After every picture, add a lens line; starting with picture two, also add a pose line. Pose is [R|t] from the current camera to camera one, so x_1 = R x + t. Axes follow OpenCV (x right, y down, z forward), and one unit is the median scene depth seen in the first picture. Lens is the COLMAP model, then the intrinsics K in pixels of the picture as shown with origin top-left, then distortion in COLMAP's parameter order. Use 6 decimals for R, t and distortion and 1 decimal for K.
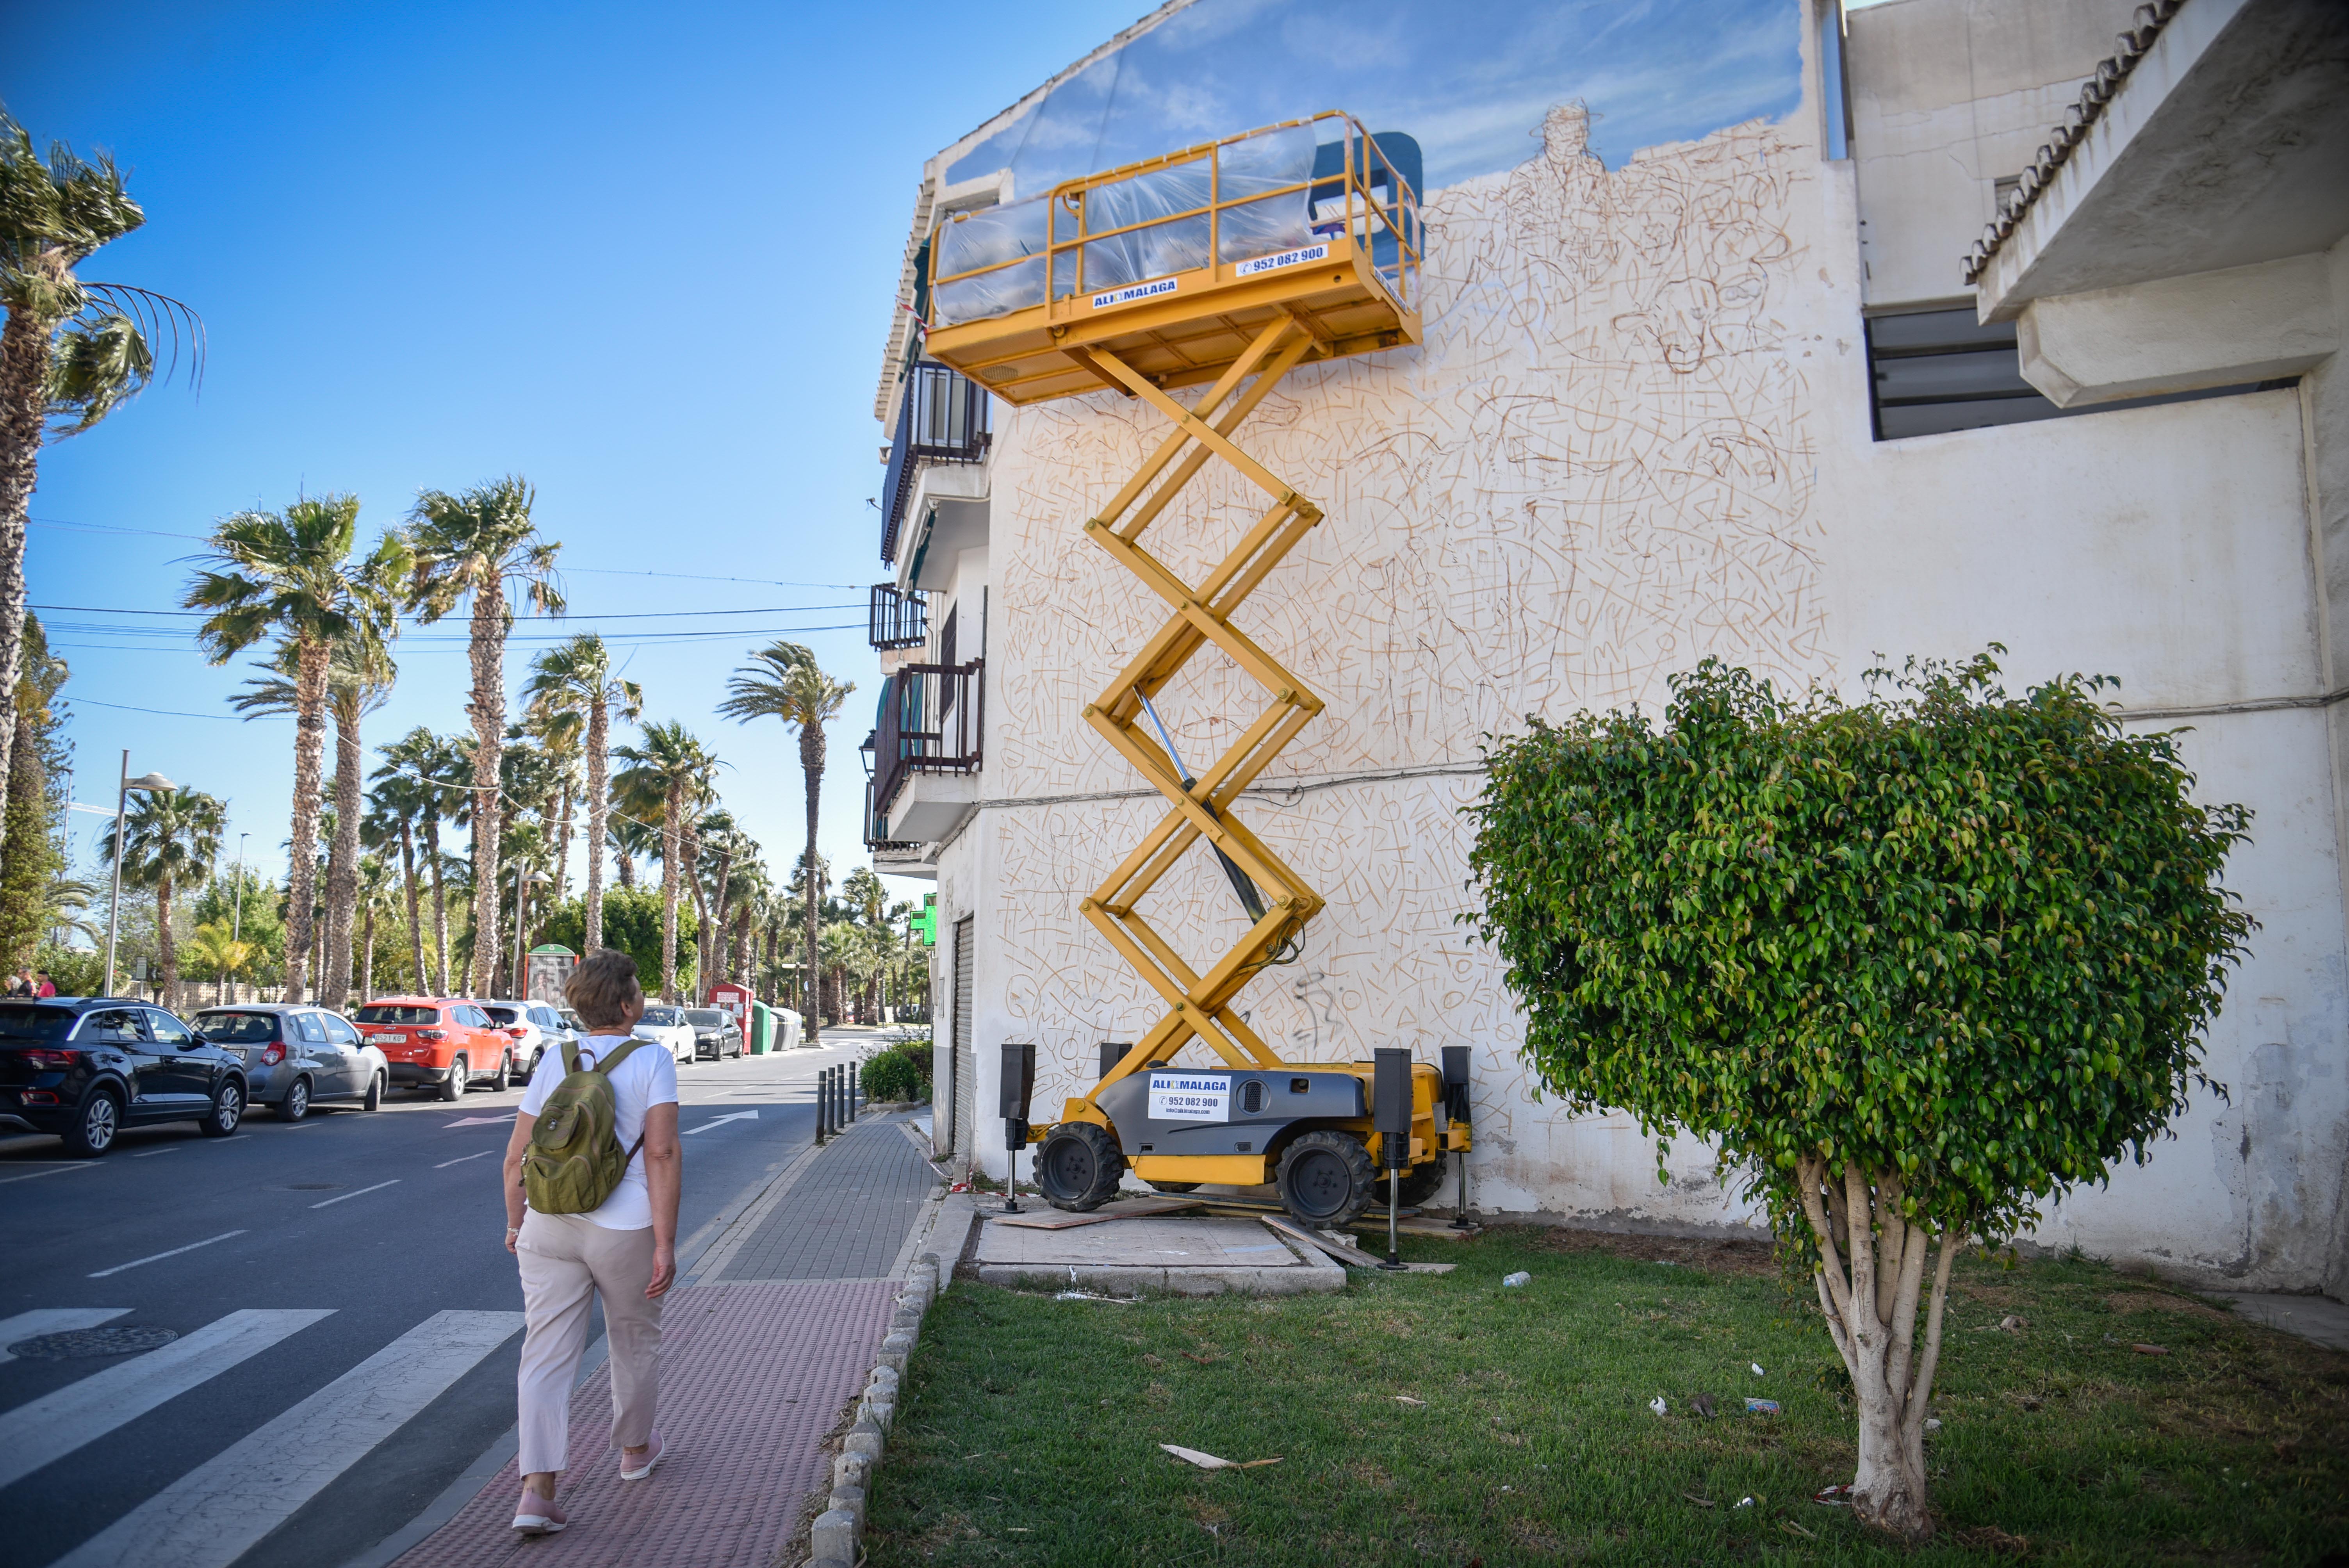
lens RADIAL K [[1647.3, 0, 1129.3], [0, 1647.3, 797.8], [0, 0, 1]] dist [-0.112119, 0.073670]
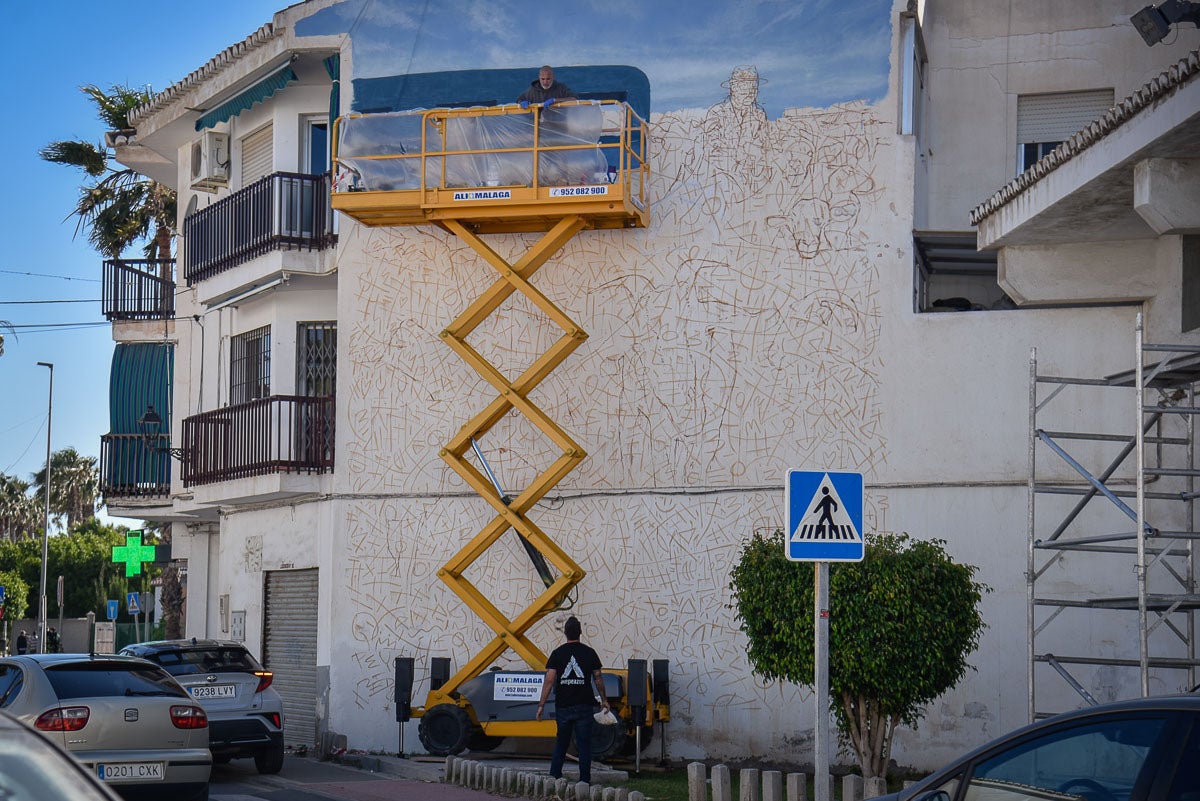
lens RADIAL K [[2200.6, 0, 511.6], [0, 2200.6, 445.7], [0, 0, 1]] dist [0.328675, 0.054276]
pose [[0.976240, 0.019943, 0.215772, -0.439098], [-0.029874, 0.998634, 0.042865, -0.158884], [-0.214622, -0.048292, 0.975502, -1.161341]]
